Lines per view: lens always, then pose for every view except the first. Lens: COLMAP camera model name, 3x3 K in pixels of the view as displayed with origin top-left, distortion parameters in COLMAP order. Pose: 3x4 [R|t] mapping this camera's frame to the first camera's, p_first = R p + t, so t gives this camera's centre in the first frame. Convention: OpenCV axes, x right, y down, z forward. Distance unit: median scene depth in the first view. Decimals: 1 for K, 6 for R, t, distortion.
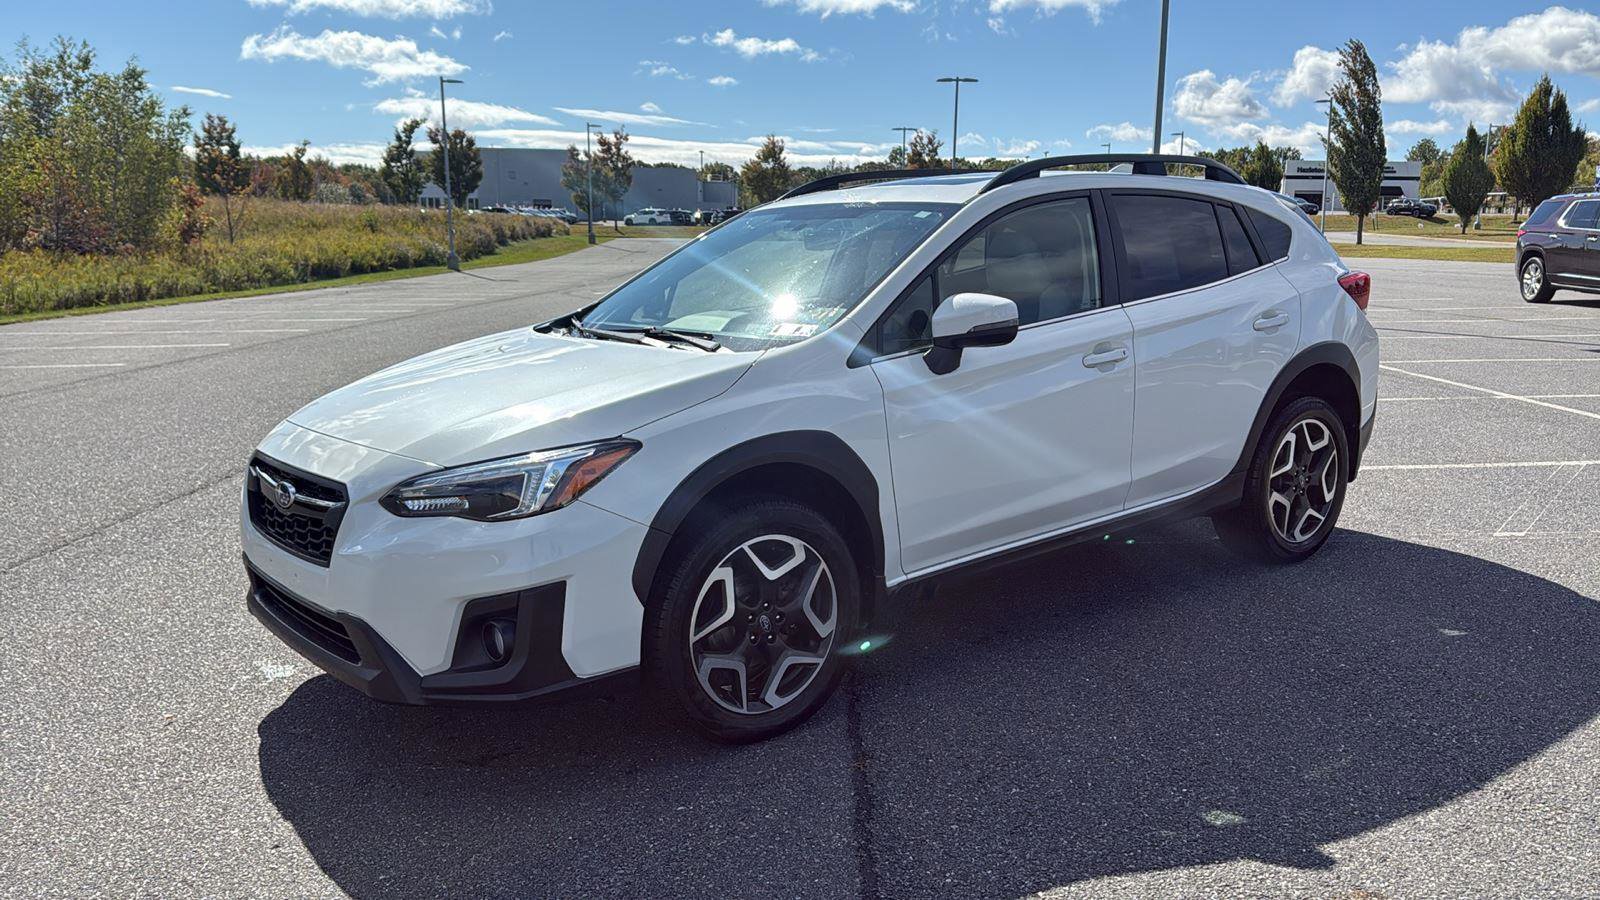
lens RADIAL K [[1272.7, 0, 826.2], [0, 1272.7, 484.6], [0, 0, 1]] dist [0.114914, -0.172893]
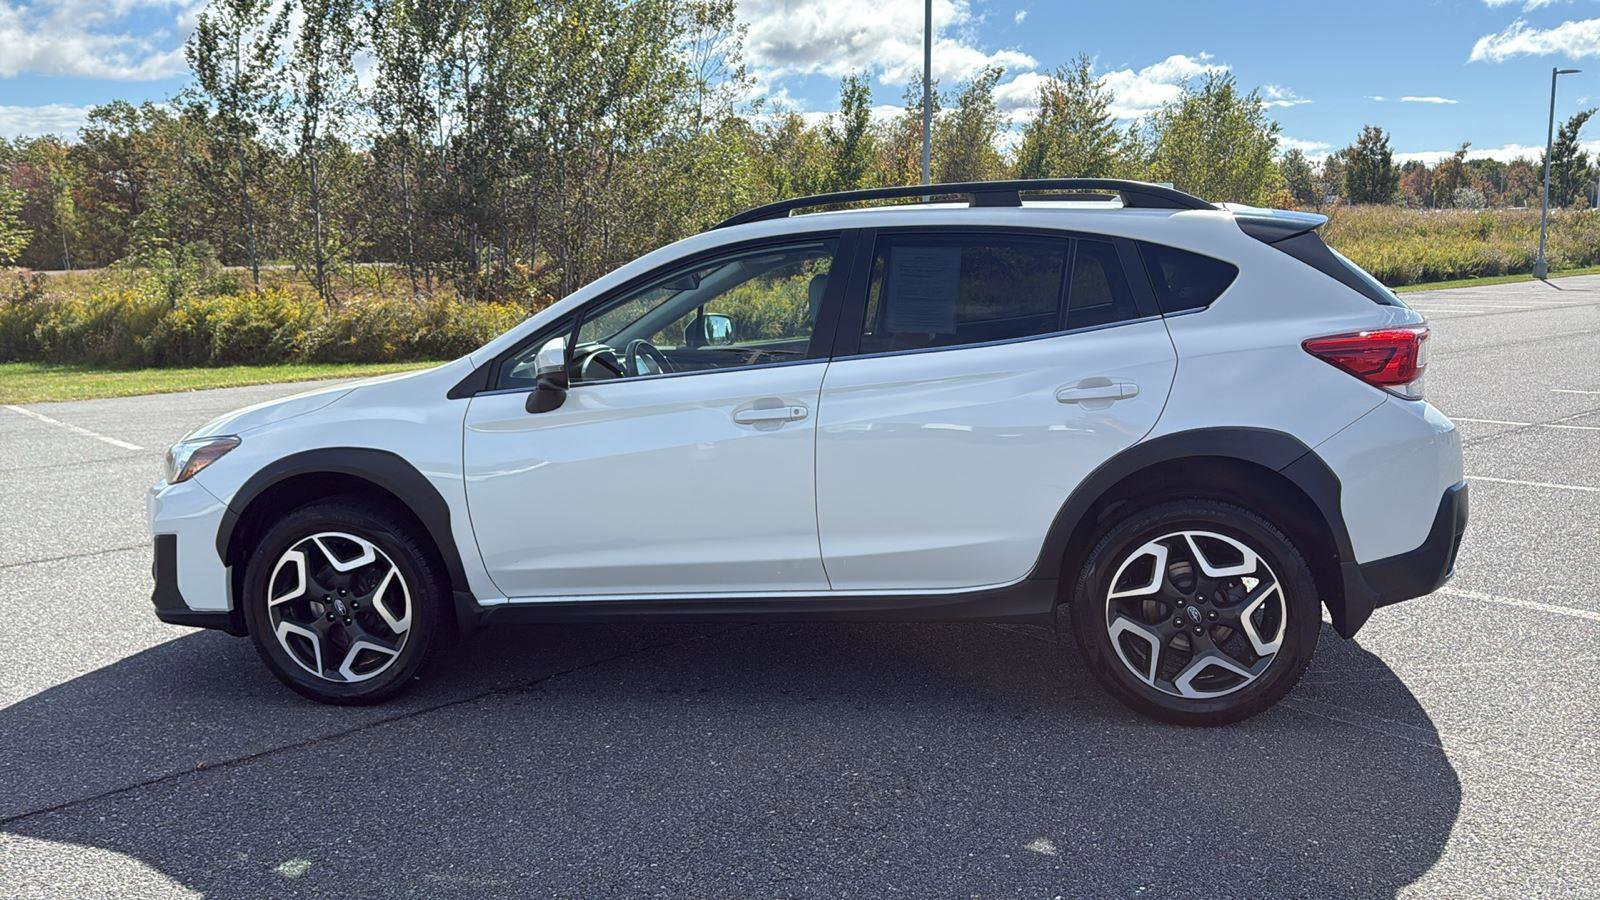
lens RADIAL K [[1272.7, 0, 826.9], [0, 1272.7, 454.3], [0, 0, 1]] dist [0.114914, -0.172893]
pose [[0.653590, 0.112509, -0.748439, 0.759304], [-0.132037, 0.990675, 0.033620, -0.088373], [0.745242, 0.076848, 0.662351, 0.359242]]
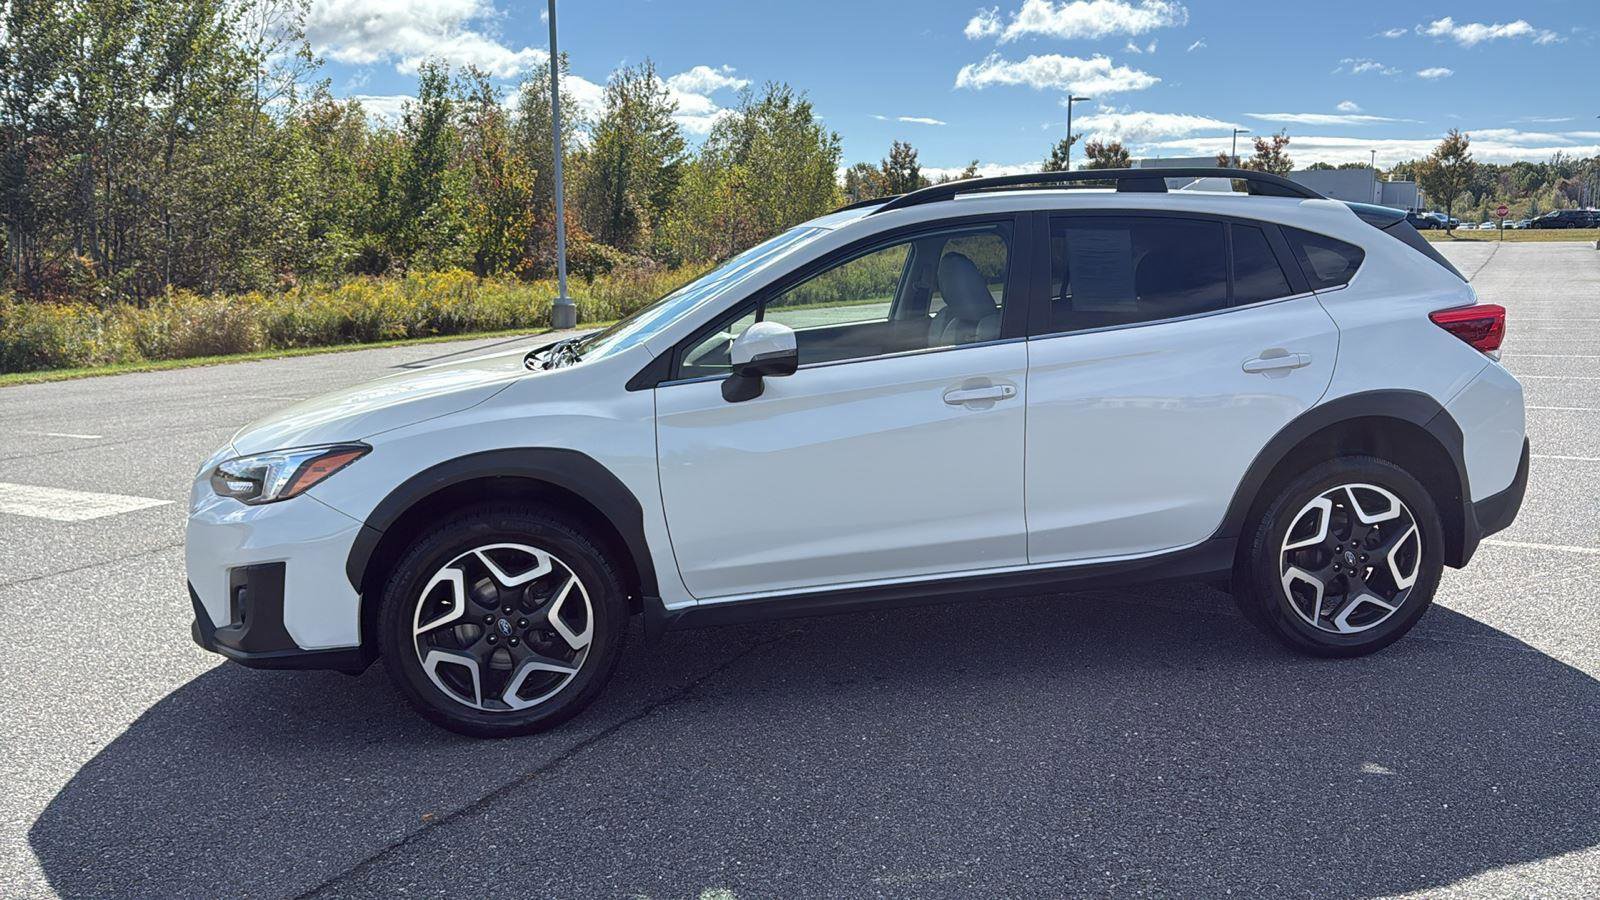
lens RADIAL K [[1272.7, 0, 829.0], [0, 1272.7, 449.1], [0, 0, 1]] dist [0.114914, -0.172893]
pose [[0.876354, 0.071843, -0.476280, 0.461127], [-0.087597, 0.996096, -0.010925, -0.033648], [0.473635, 0.051295, 0.879226, 0.123901]]
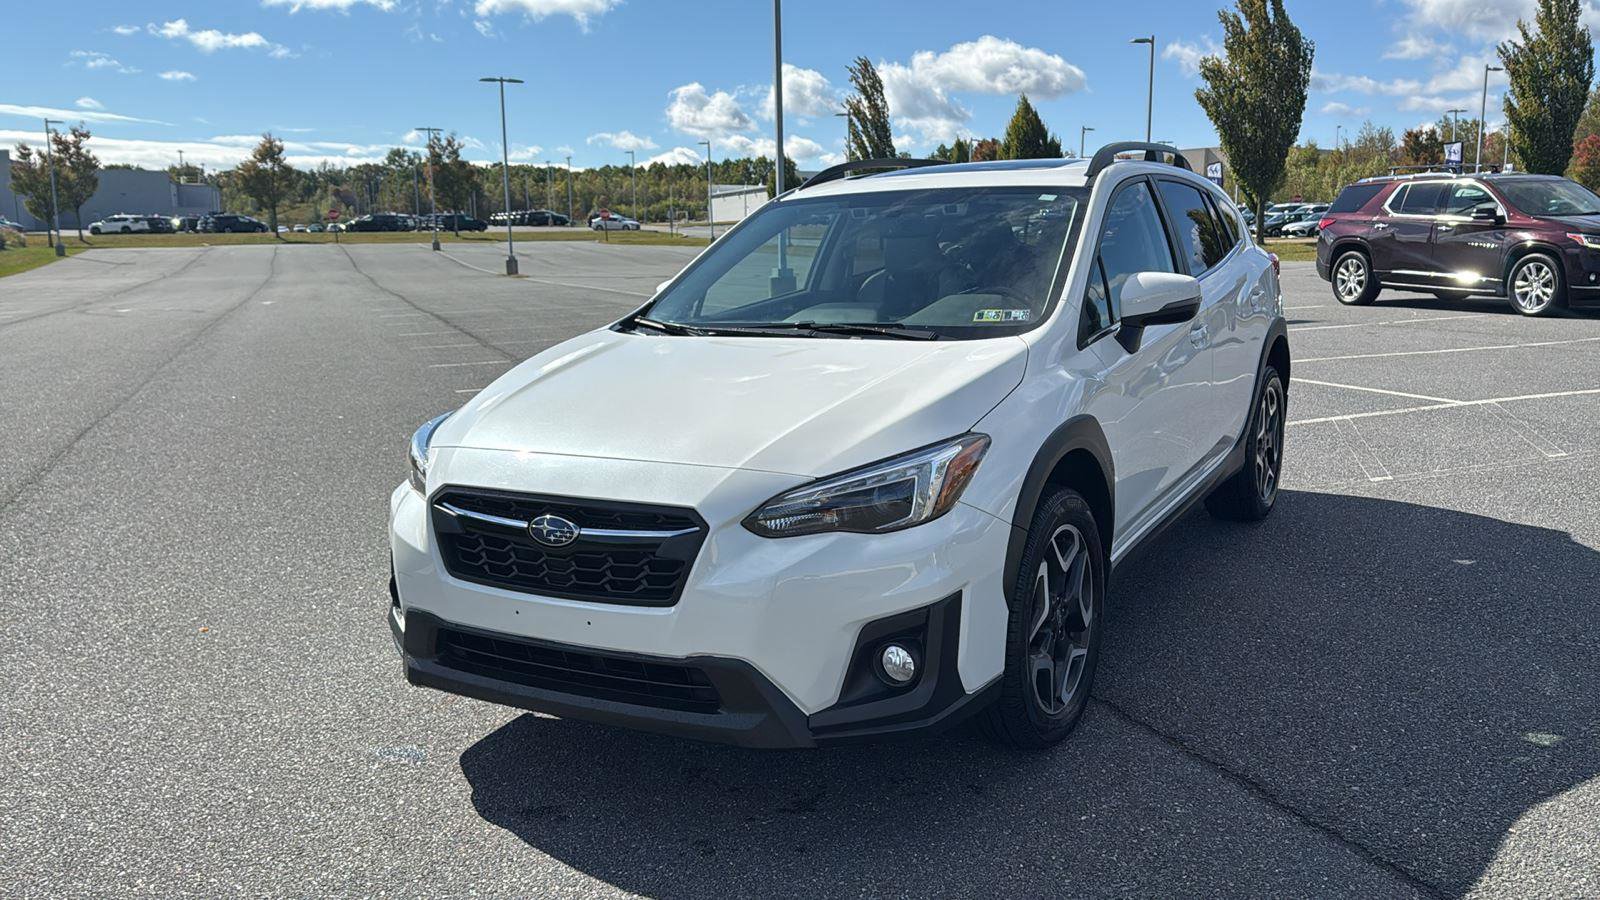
lens RADIAL K [[1272.7, 0, 822.3], [0, 1272.7, 481.3], [0, 0, 1]] dist [0.114914, -0.172893]
pose [[0.933330, -0.081374, 0.349676, -0.366327], [0.083921, 0.996441, 0.007888, -0.010916], [-0.349073, 0.021983, 0.936838, 0.105577]]
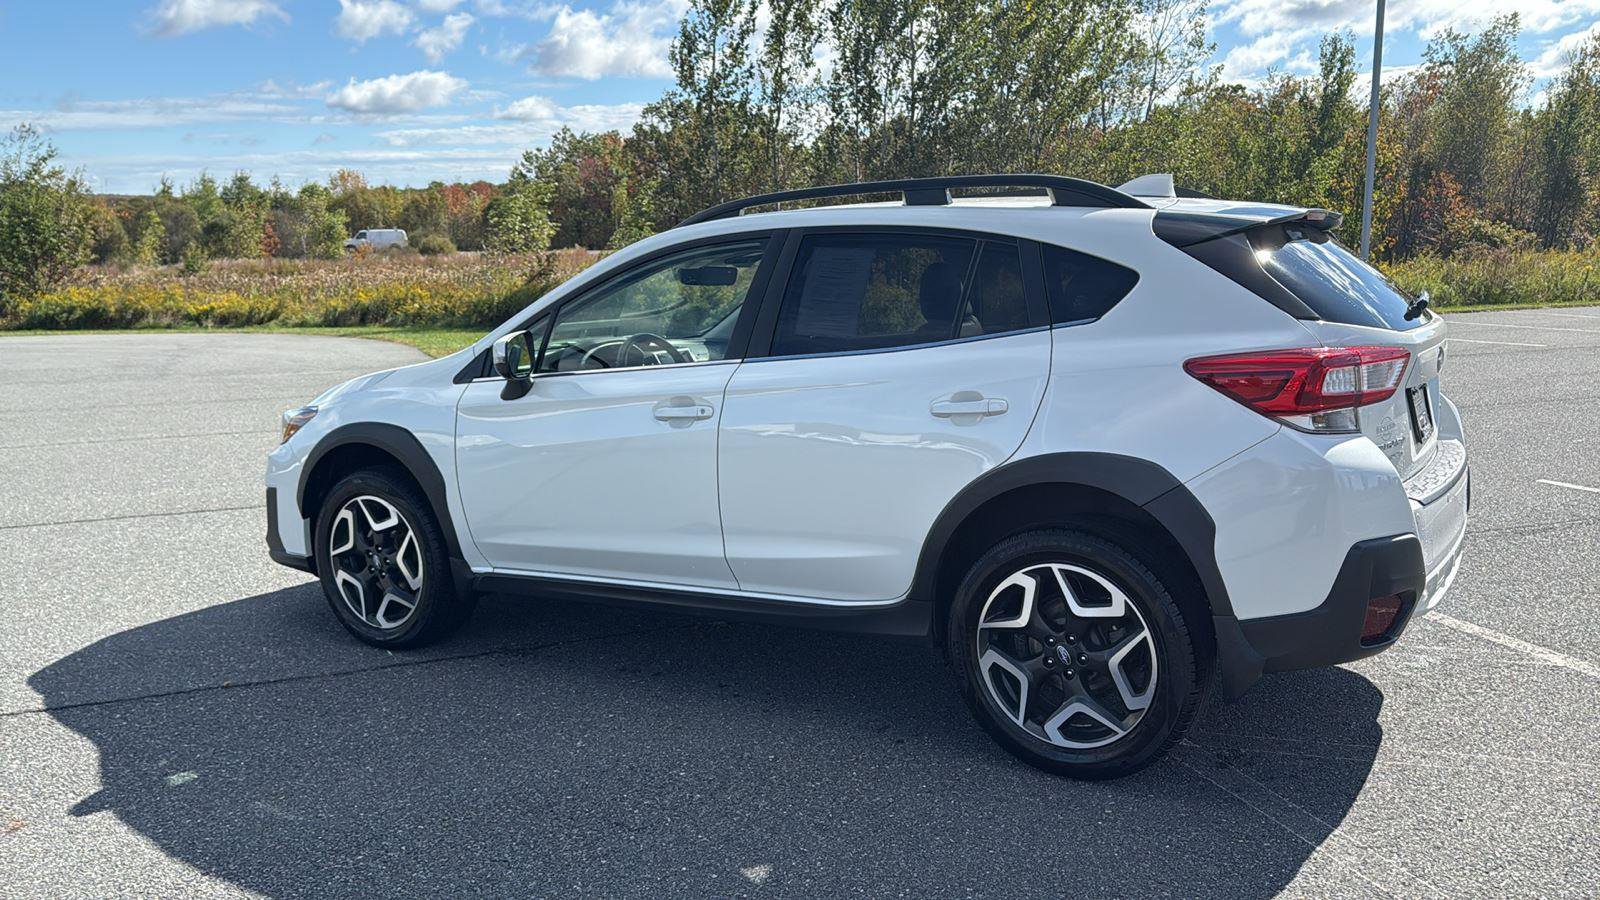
lens RADIAL K [[1272.7, 0, 832.2], [0, 1272.7, 465.1], [0, 0, 1]] dist [0.114914, -0.172893]
pose [[0.333481, 0.163848, -0.928409, 0.916970], [-0.165941, 0.979608, 0.113278, -0.151992], [0.928038, 0.116285, 0.353870, 0.642199]]
